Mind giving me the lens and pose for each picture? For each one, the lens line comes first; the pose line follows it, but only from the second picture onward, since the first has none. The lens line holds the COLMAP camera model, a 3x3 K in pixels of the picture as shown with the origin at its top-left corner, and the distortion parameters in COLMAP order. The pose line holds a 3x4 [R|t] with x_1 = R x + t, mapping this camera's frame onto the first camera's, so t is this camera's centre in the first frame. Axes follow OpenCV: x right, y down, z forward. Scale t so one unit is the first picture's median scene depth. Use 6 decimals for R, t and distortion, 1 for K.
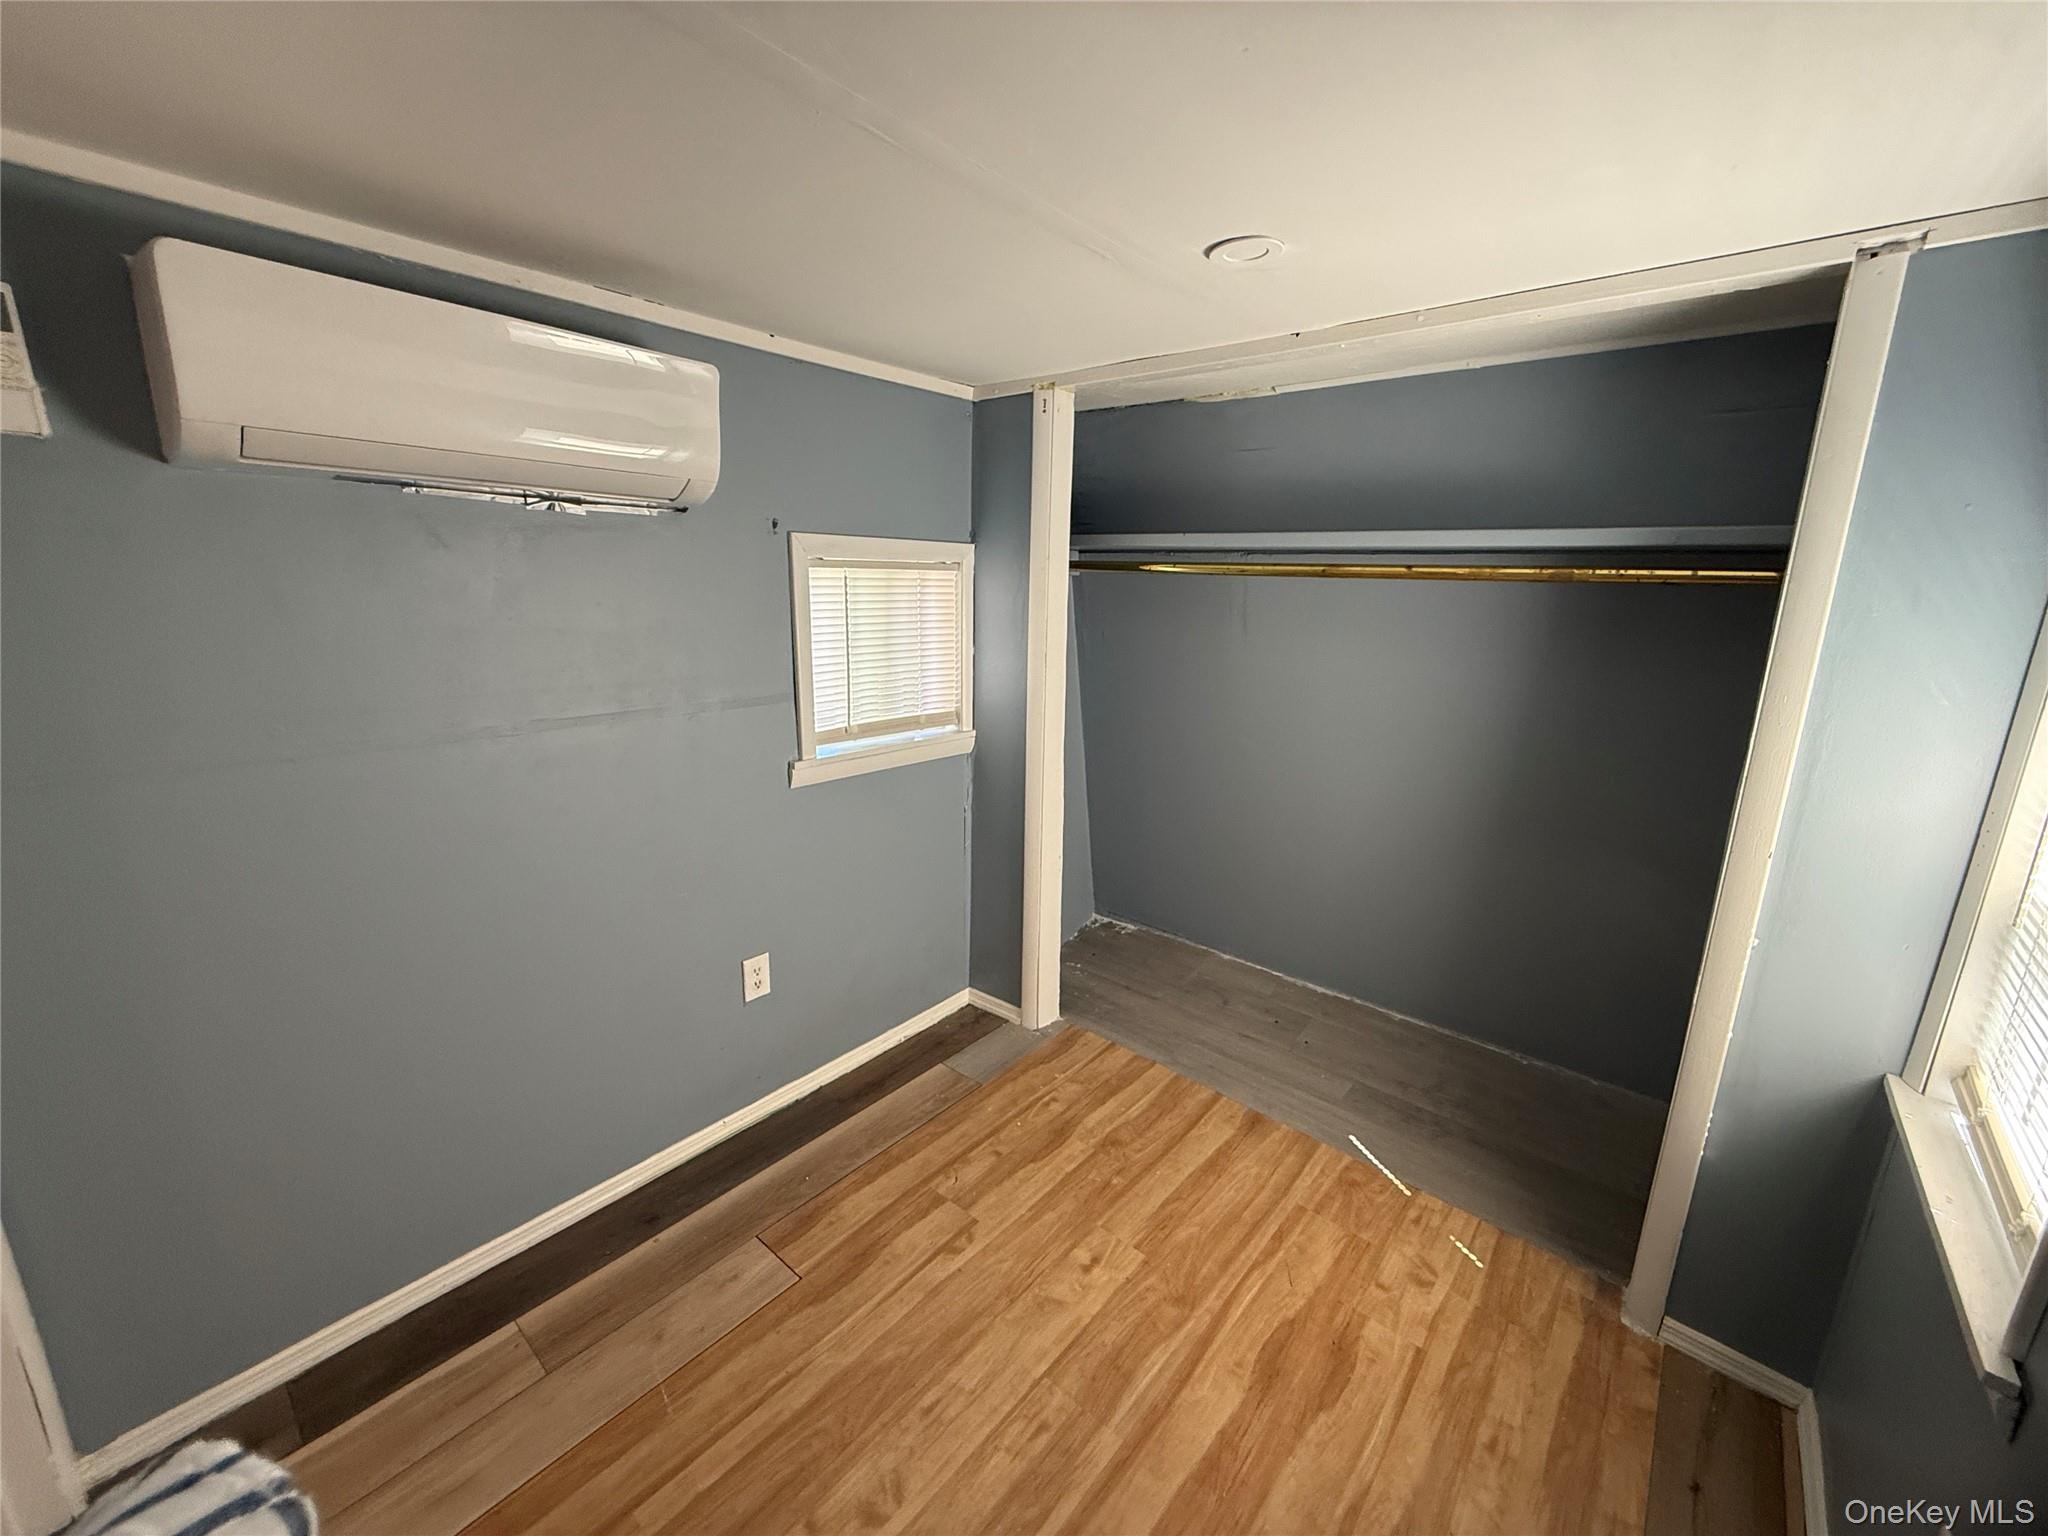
lens RADIAL K [[817.8, 0, 1018.9], [0, 817.8, 765.8], [0, 0, 1]] dist [0.001023, 0.000429]
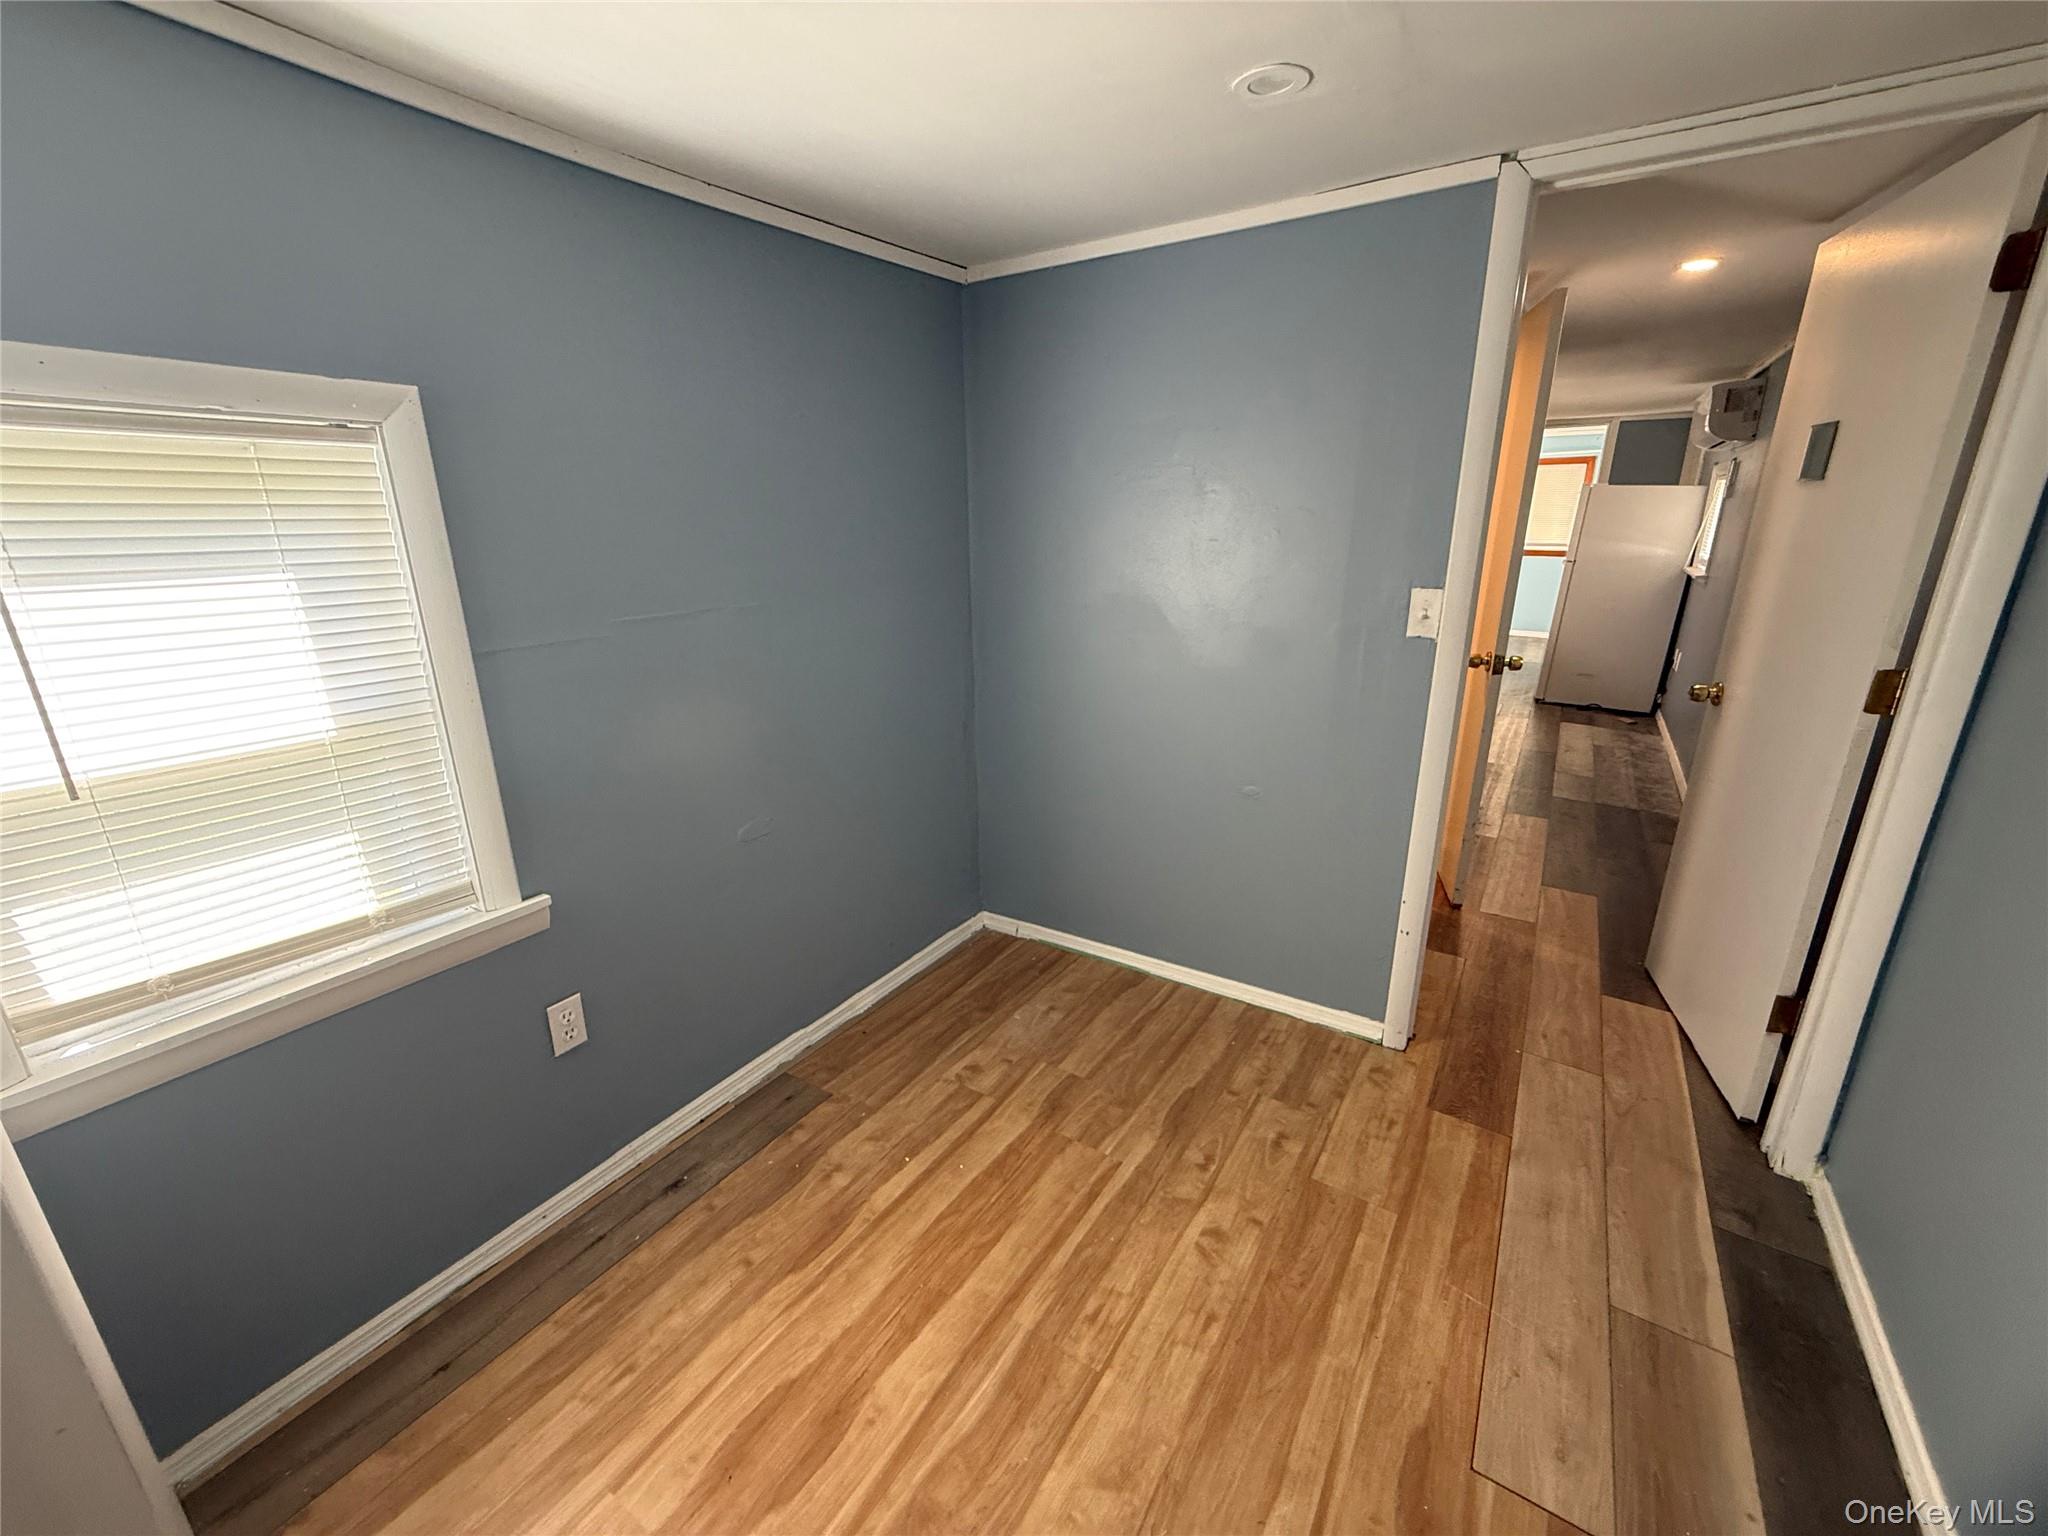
lens RADIAL K [[817.8, 0, 1013.1], [0, 817.8, 768.8], [0, 0, 1]] dist [0.001023, 0.000429]
pose [[-0.992691, 0.025398, -0.117985, 0.192351], [-0.037303, 0.865168, 0.500093, -0.226697], [0.114778, 0.500839, -0.857897, 1.289873]]
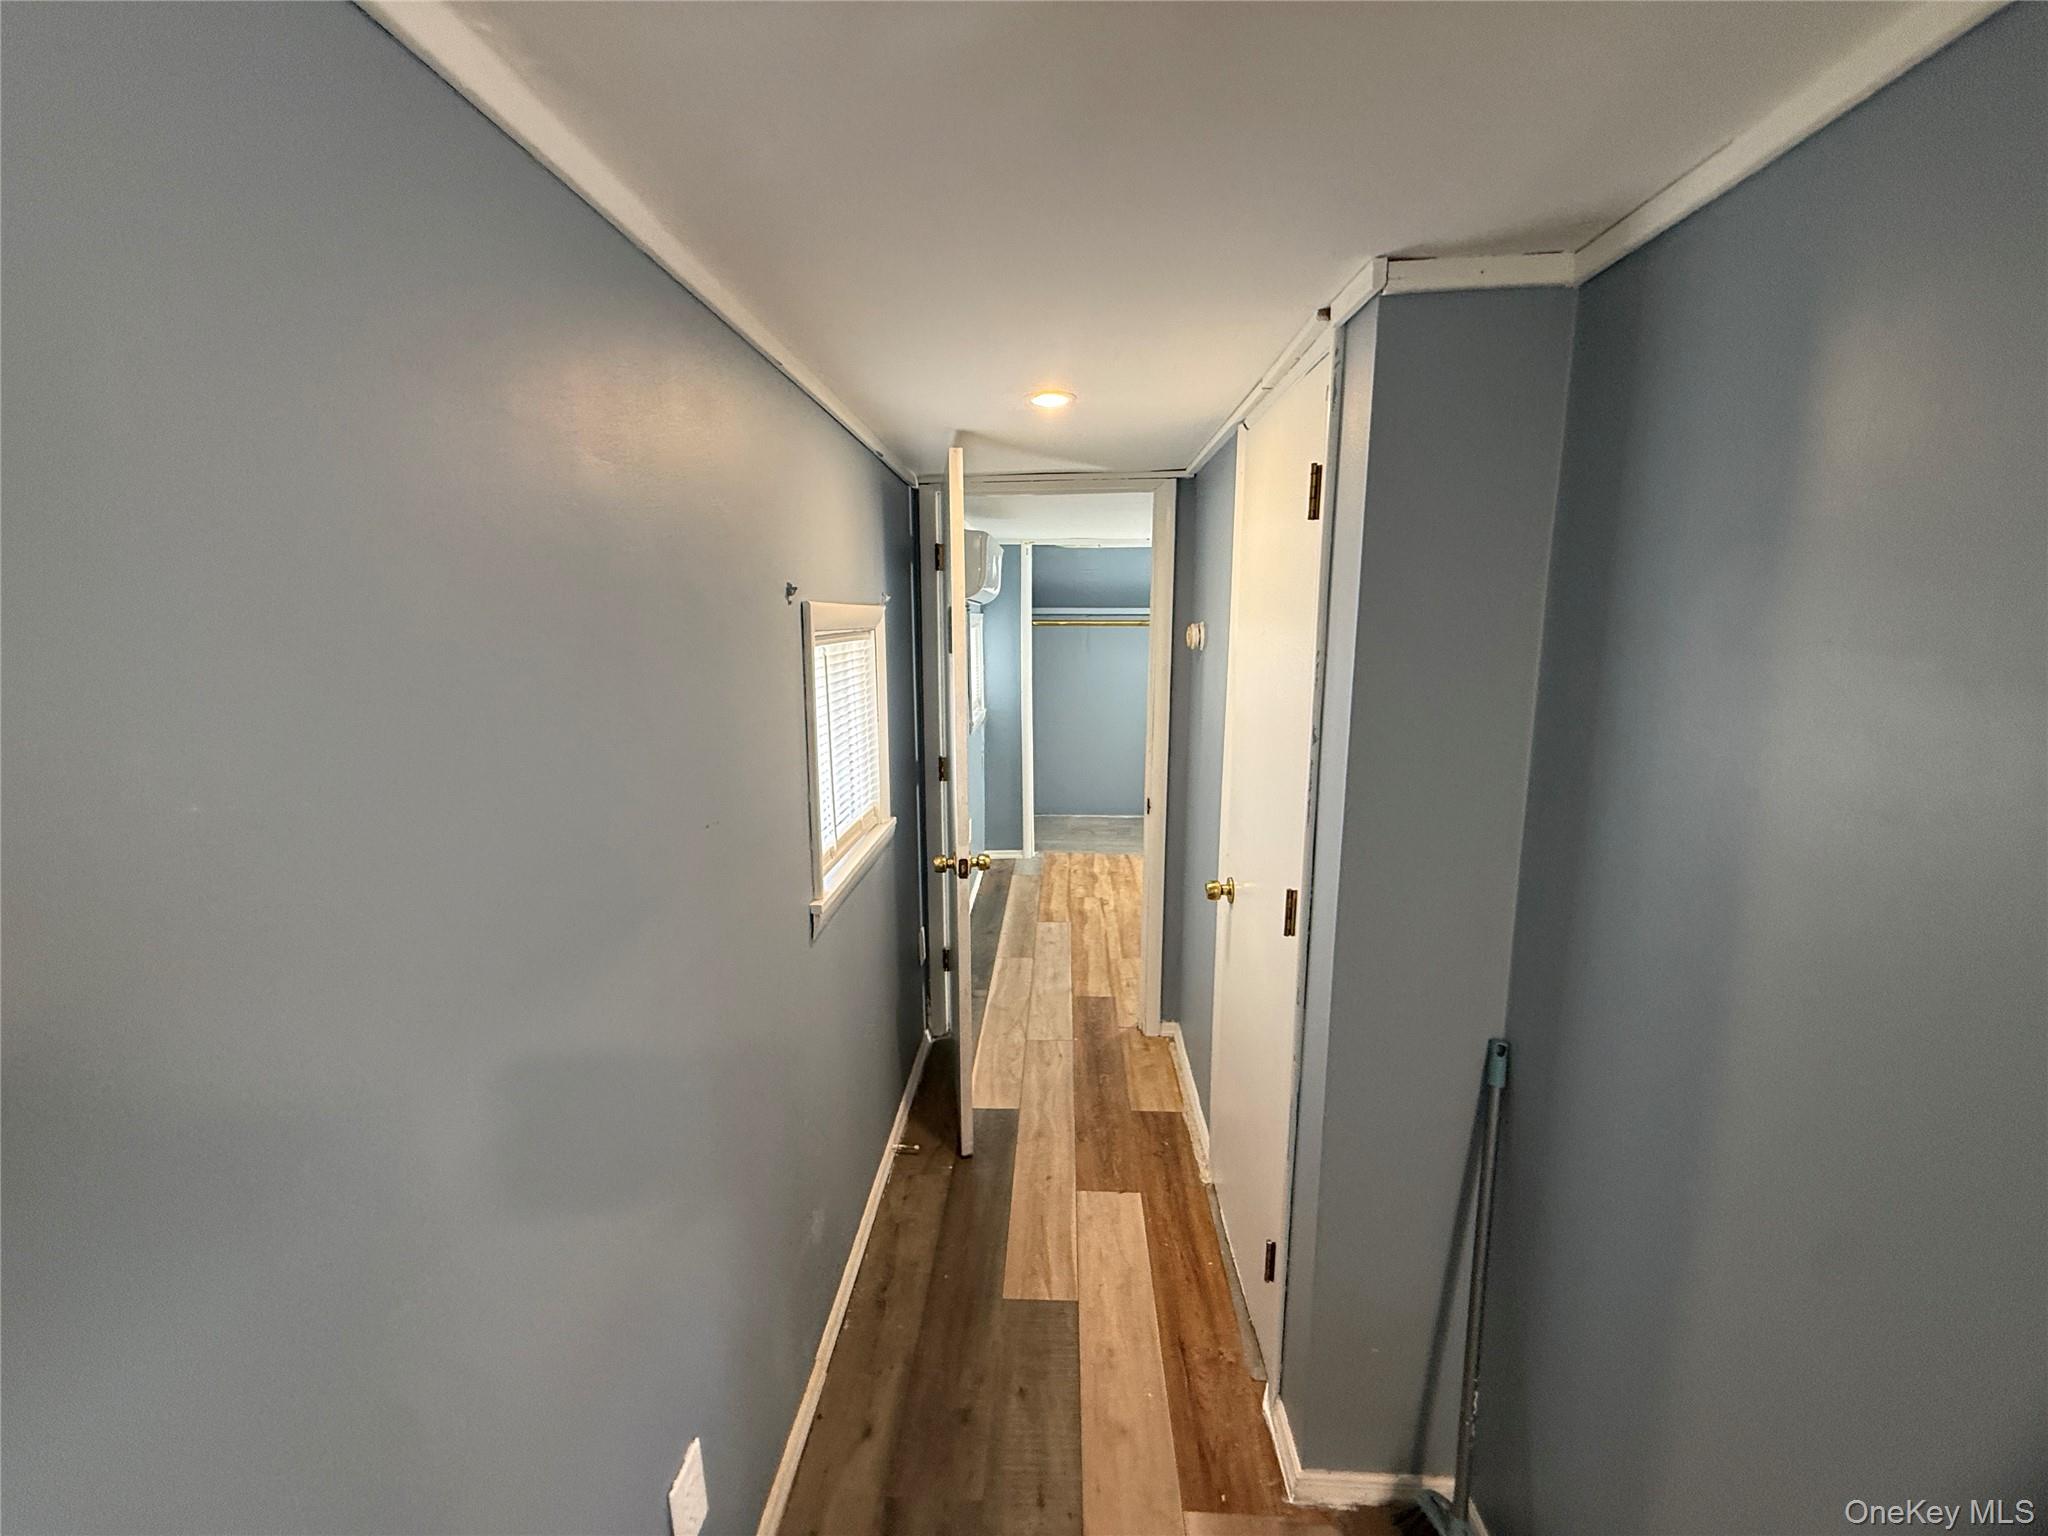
lens RADIAL K [[817.8, 0, 1031.4], [0, 817.8, 768.1], [0, 0, 1]] dist [0.001023, 0.000429]
pose [[0.784411, -0.133512, 0.605702, -1.801733], [0.156242, 0.987600, 0.015352, 0.129538], [-0.600240, 0.082594, 0.795544, -0.900608]]
